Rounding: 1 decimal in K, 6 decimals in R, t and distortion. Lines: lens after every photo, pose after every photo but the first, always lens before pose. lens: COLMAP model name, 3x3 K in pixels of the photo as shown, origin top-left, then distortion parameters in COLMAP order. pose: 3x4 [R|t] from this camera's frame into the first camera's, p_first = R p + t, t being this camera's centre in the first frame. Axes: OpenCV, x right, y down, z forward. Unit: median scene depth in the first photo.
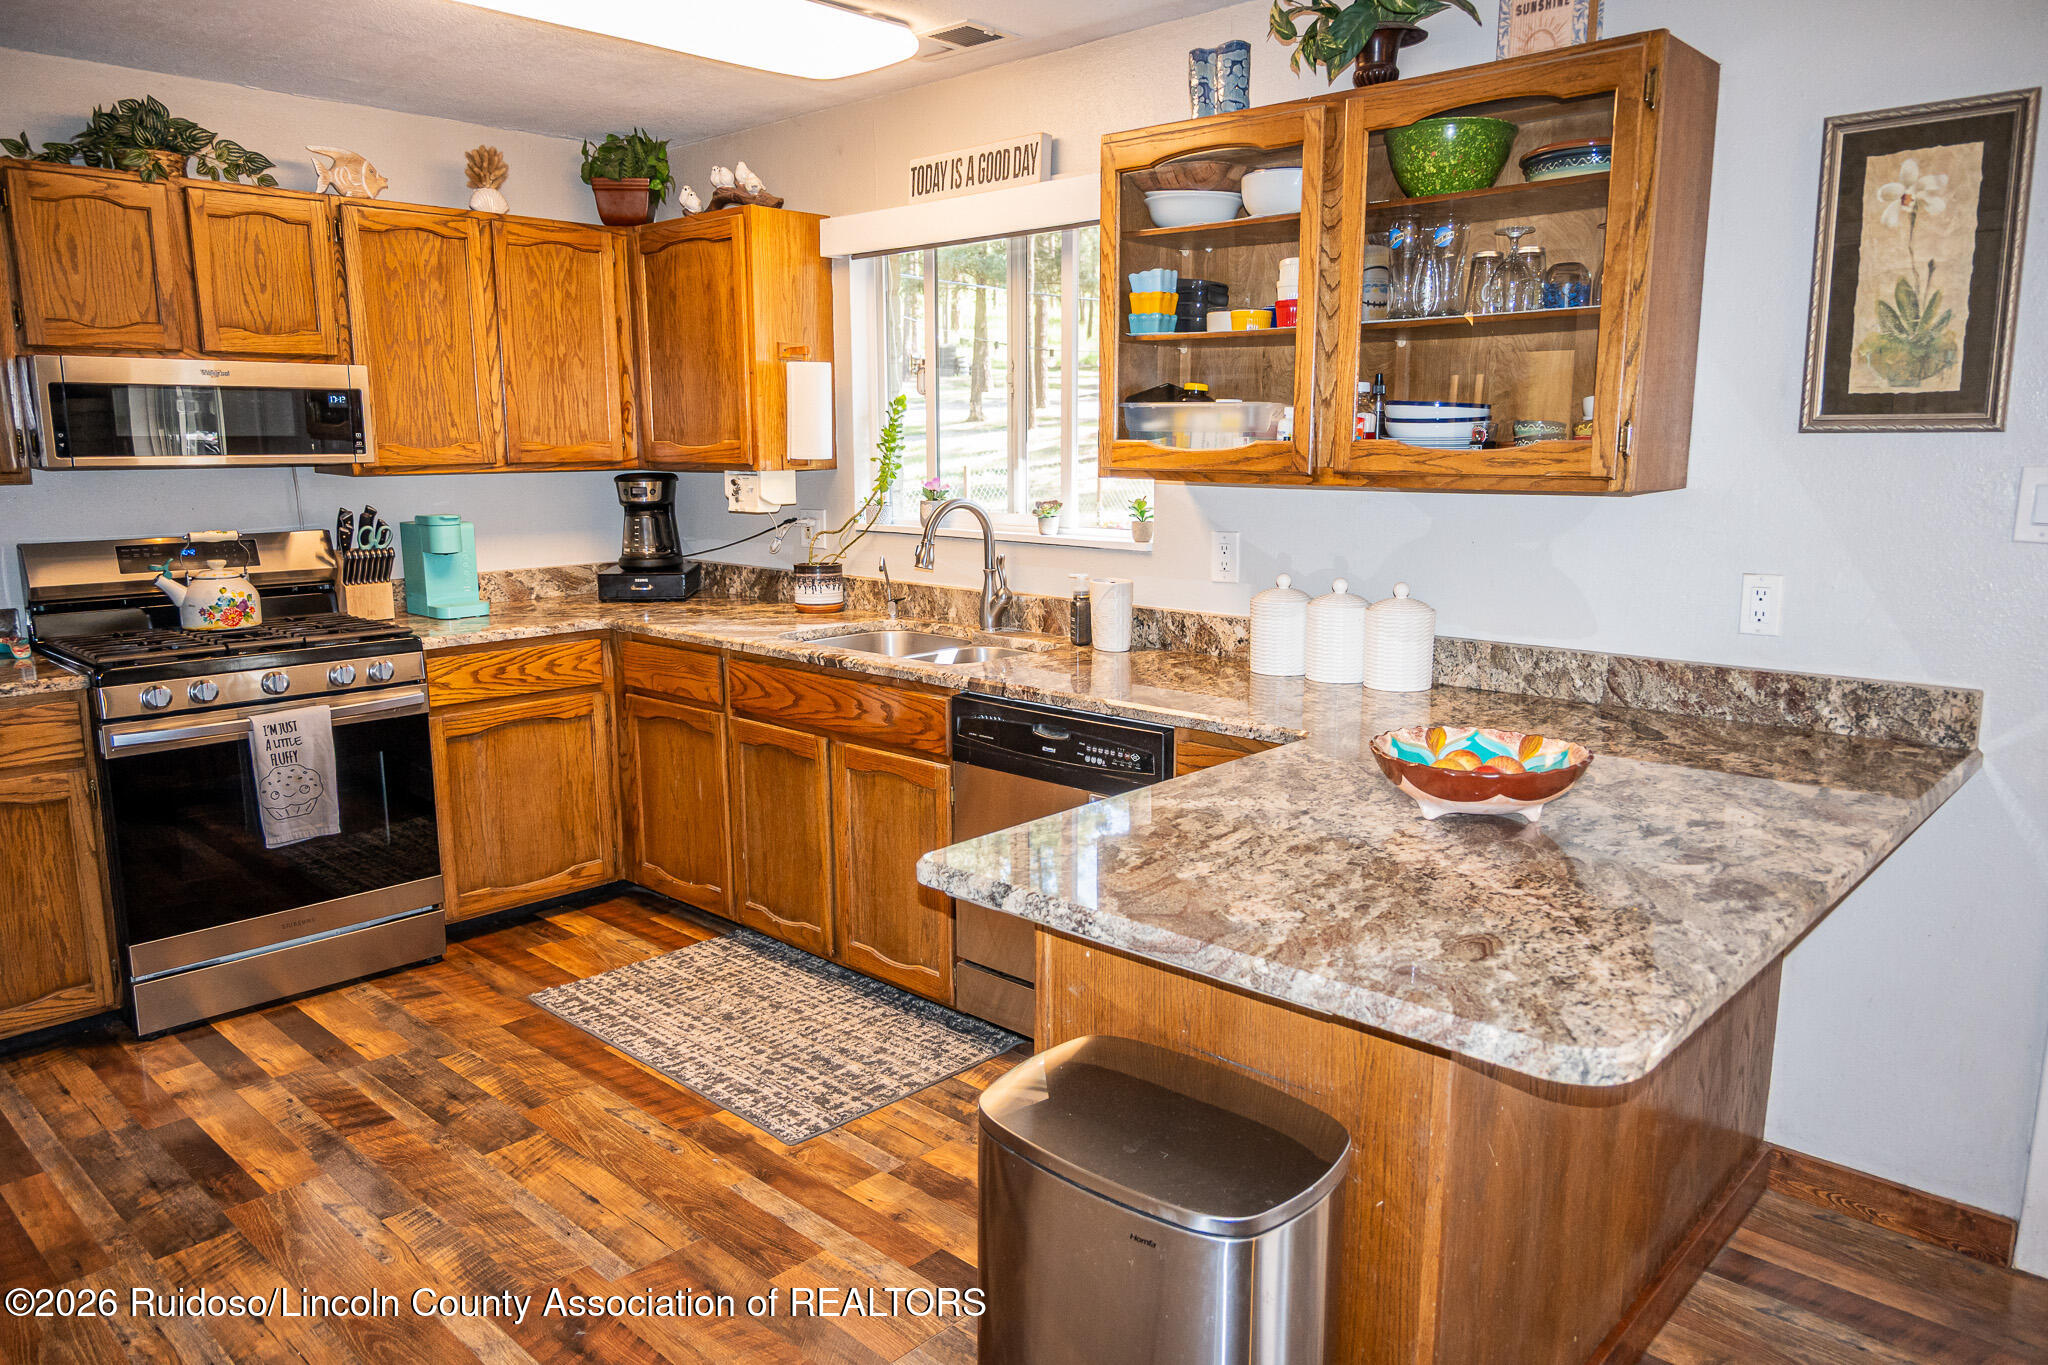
lens RADIAL K [[1401.9, 0, 1021.4], [0, 1401.9, 678.6], [0, 0, 1]] dist [0.002120, -0.001150]
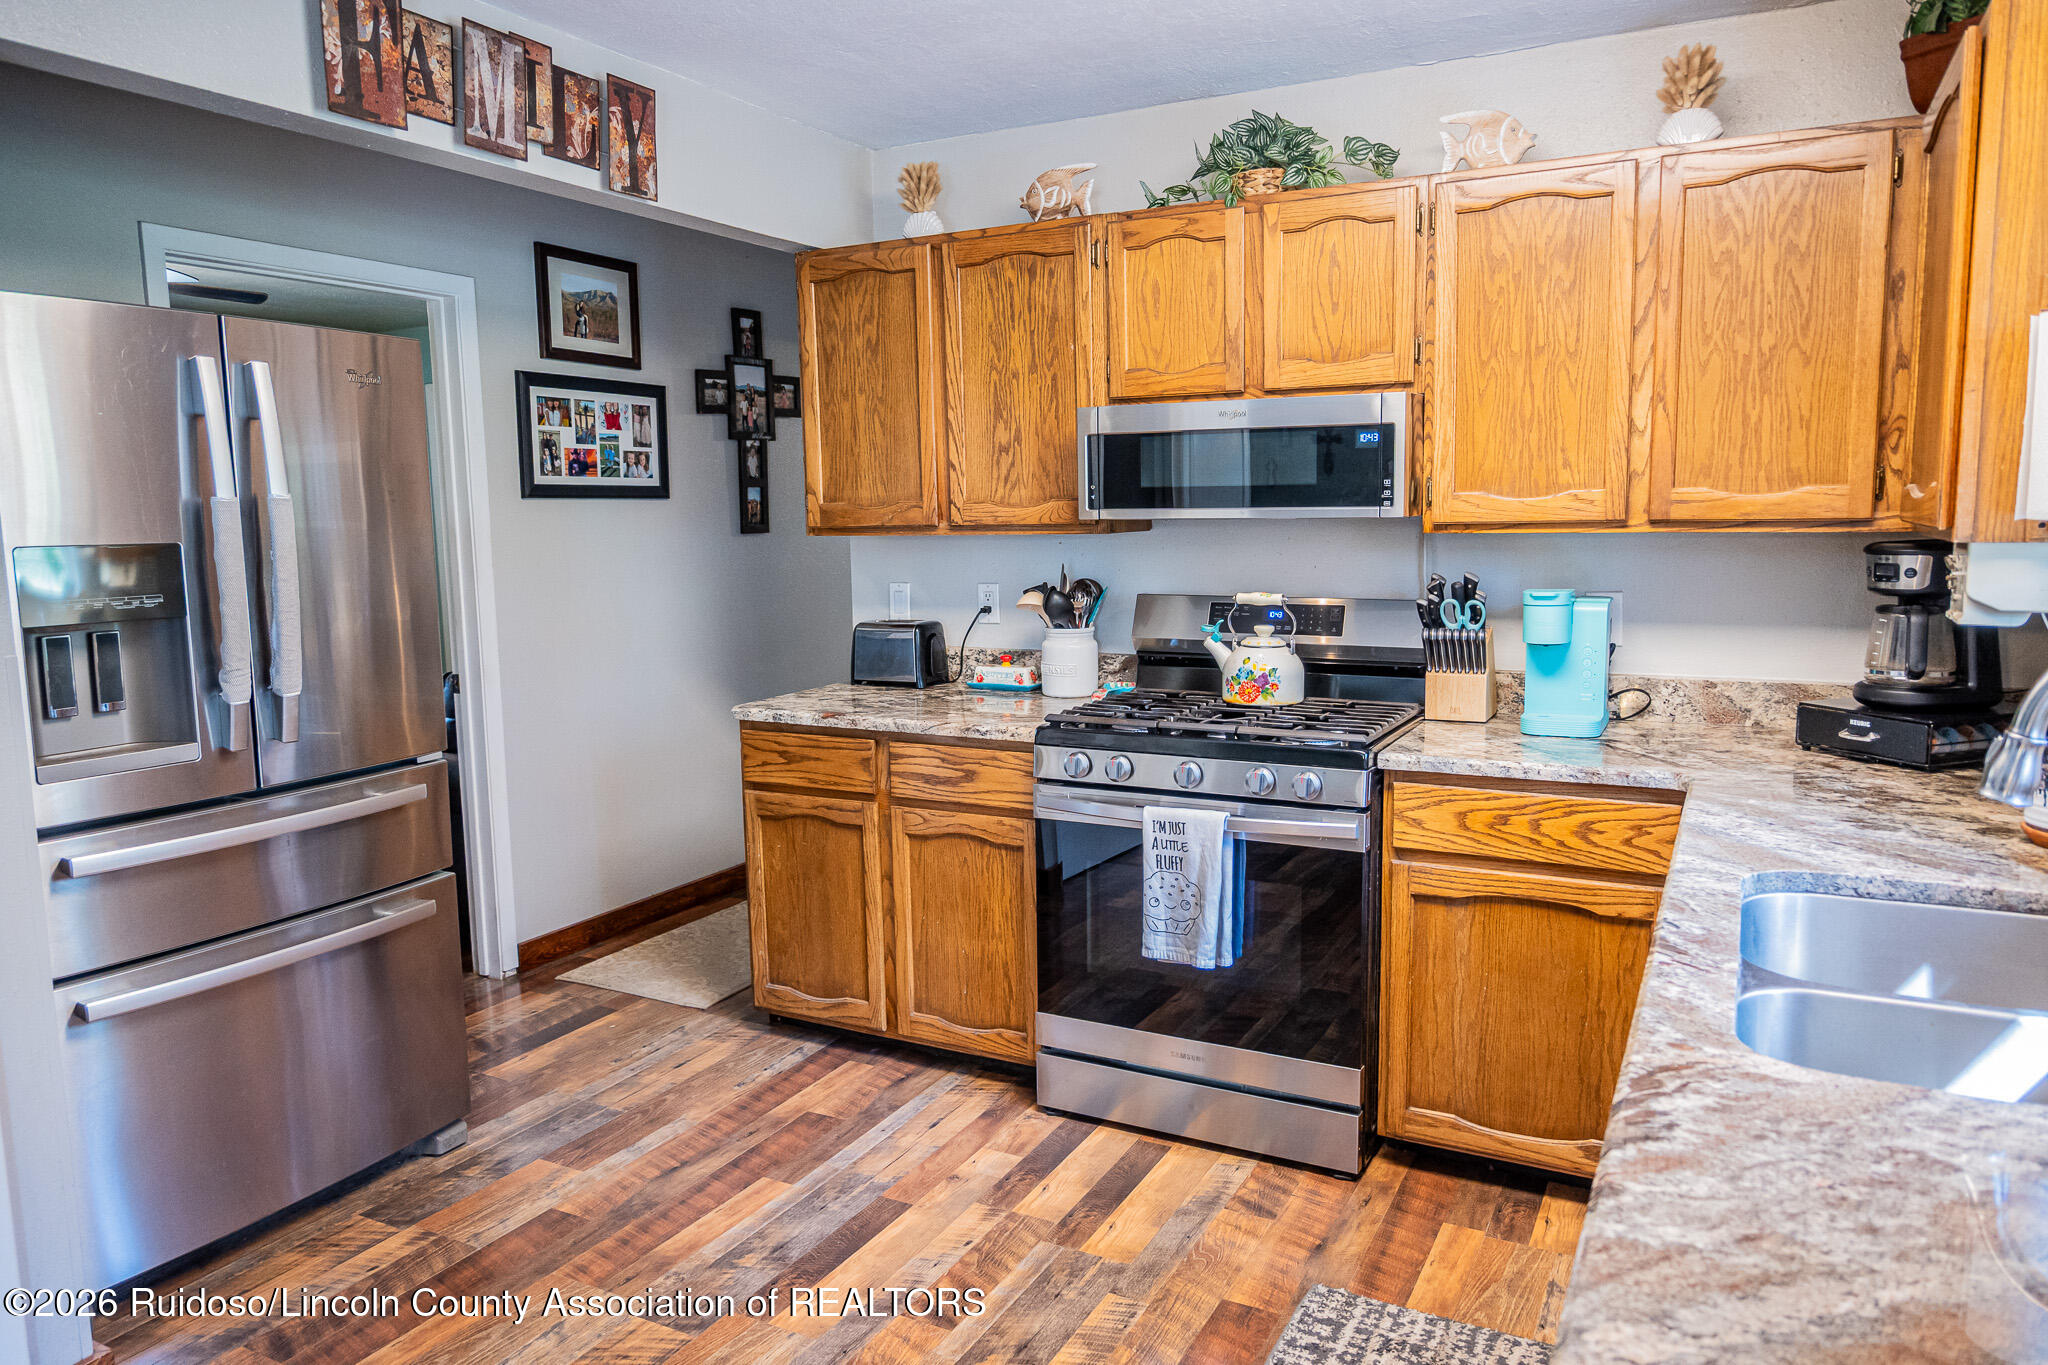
lens RADIAL K [[1396.6, 0, 1014.0], [0, 1396.6, 682.3], [0, 0, 1]] dist [-0.000462, -0.000419]
pose [[0.263655, 0.124657, -0.956529, 0.262572], [-0.151477, 0.984663, 0.086570, -0.117466], [0.952649, 0.122067, 0.278494, 0.705639]]
